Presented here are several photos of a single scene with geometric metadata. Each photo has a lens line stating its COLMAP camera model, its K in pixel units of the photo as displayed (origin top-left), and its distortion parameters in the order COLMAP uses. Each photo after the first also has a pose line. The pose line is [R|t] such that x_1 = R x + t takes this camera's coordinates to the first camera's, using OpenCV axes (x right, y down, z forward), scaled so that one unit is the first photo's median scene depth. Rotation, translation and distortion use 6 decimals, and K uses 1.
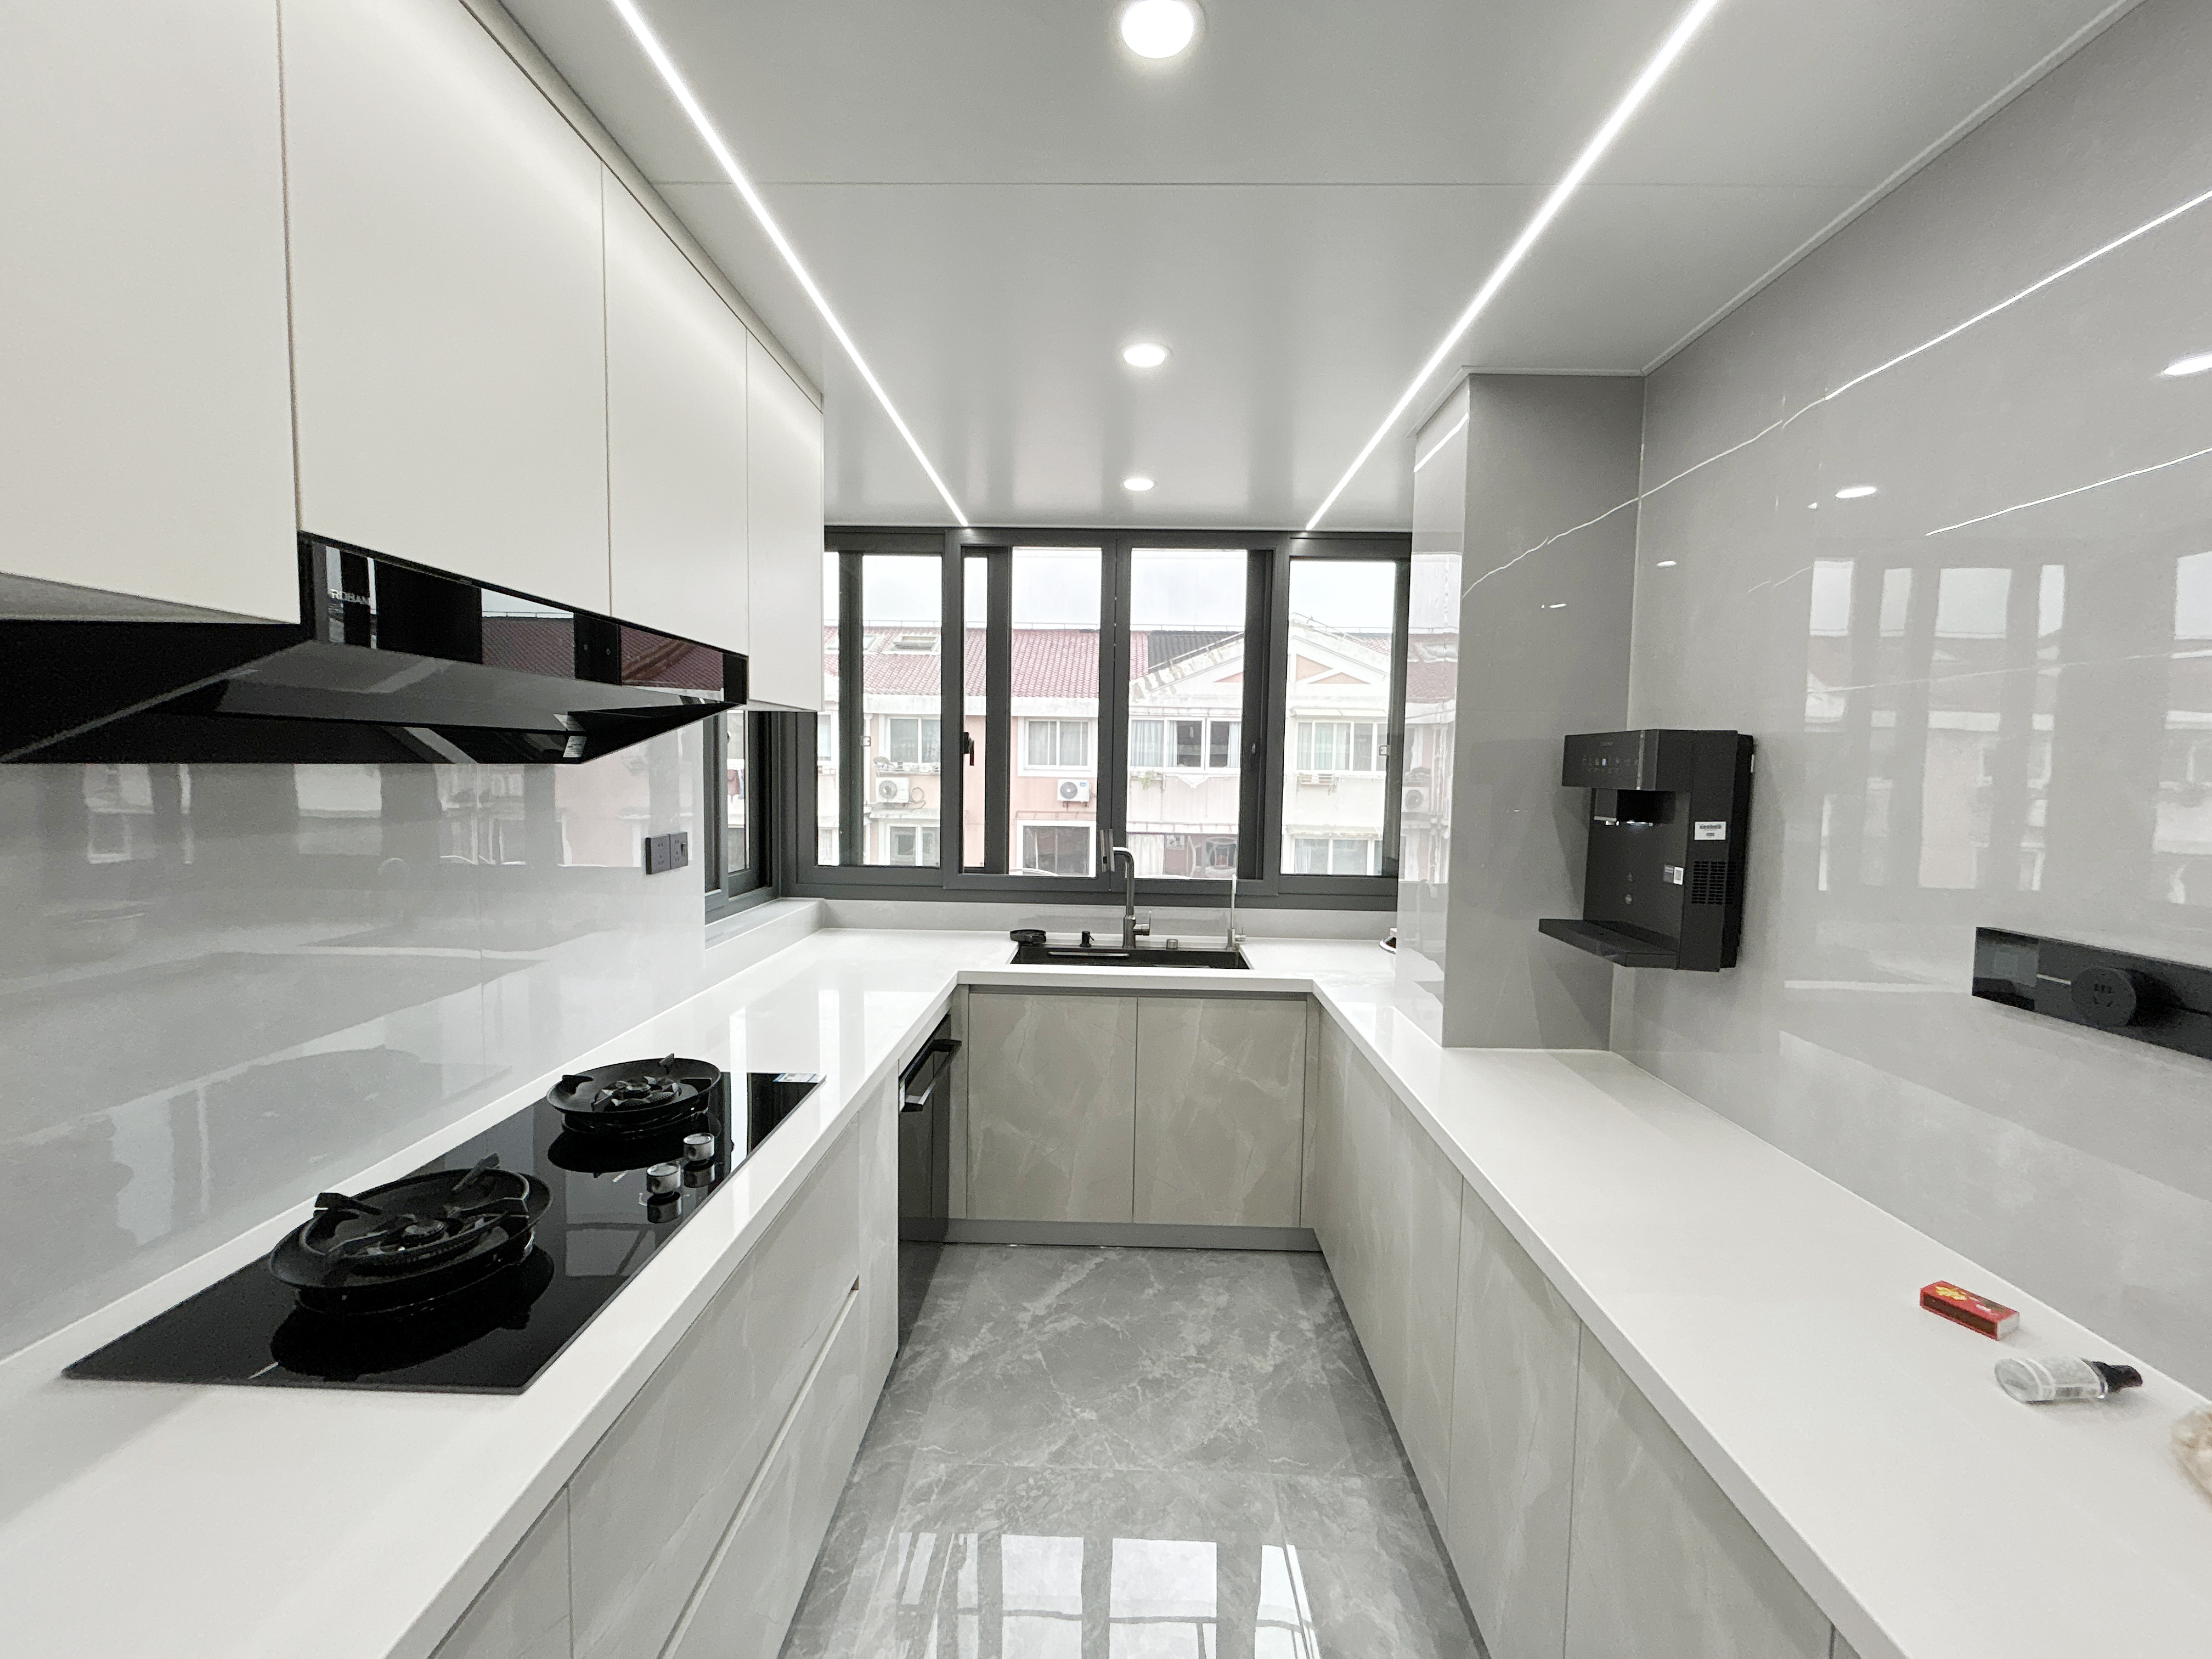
lens RADIAL K [[908.0, 0, 1106.0], [0, 908.0, 829.5], [0, 0, 1]] dist [-0.001057, -0.000203]
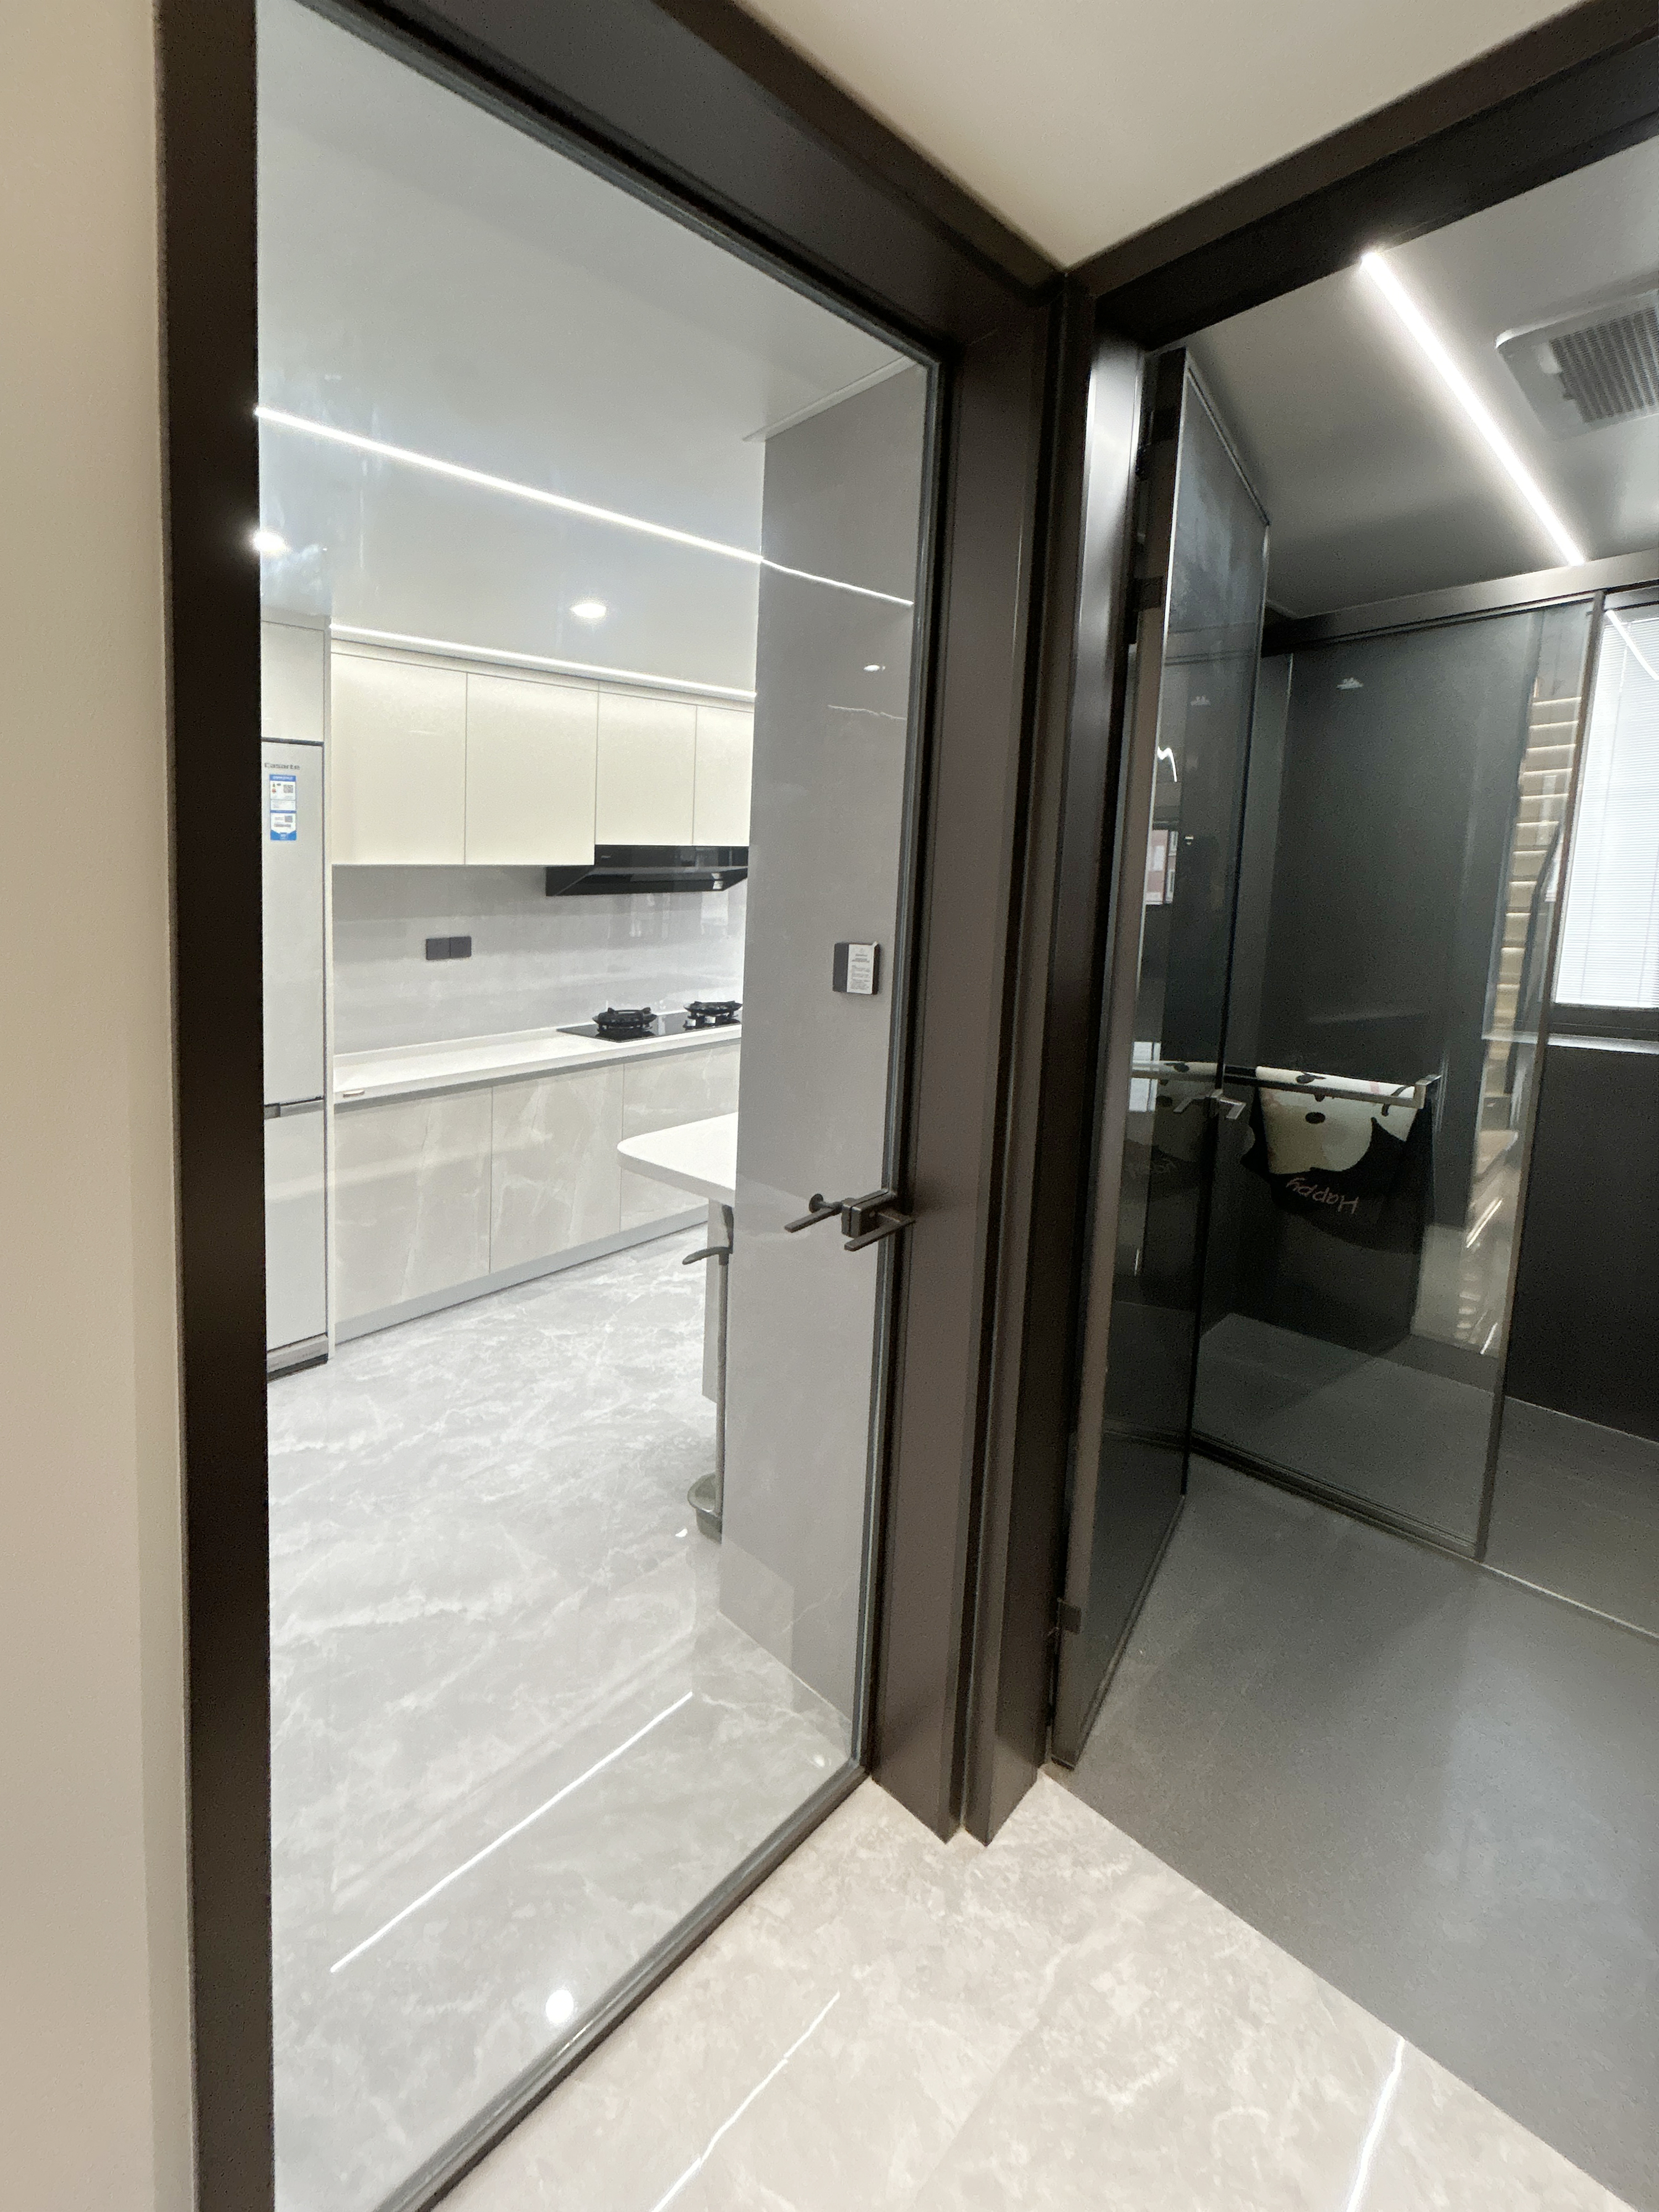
lens RADIAL K [[886.0, 0, 829.5], [0, 886.0, 1106.0], [0, 0, 1]] dist [-0.001472, -0.000609]
pose [[0.714203, 0.125403, -0.688613, 1.101618], [-0.001196, 0.984037, 0.177963, 0.030816], [0.699938, -0.126278, 0.702952, 0.268696]]
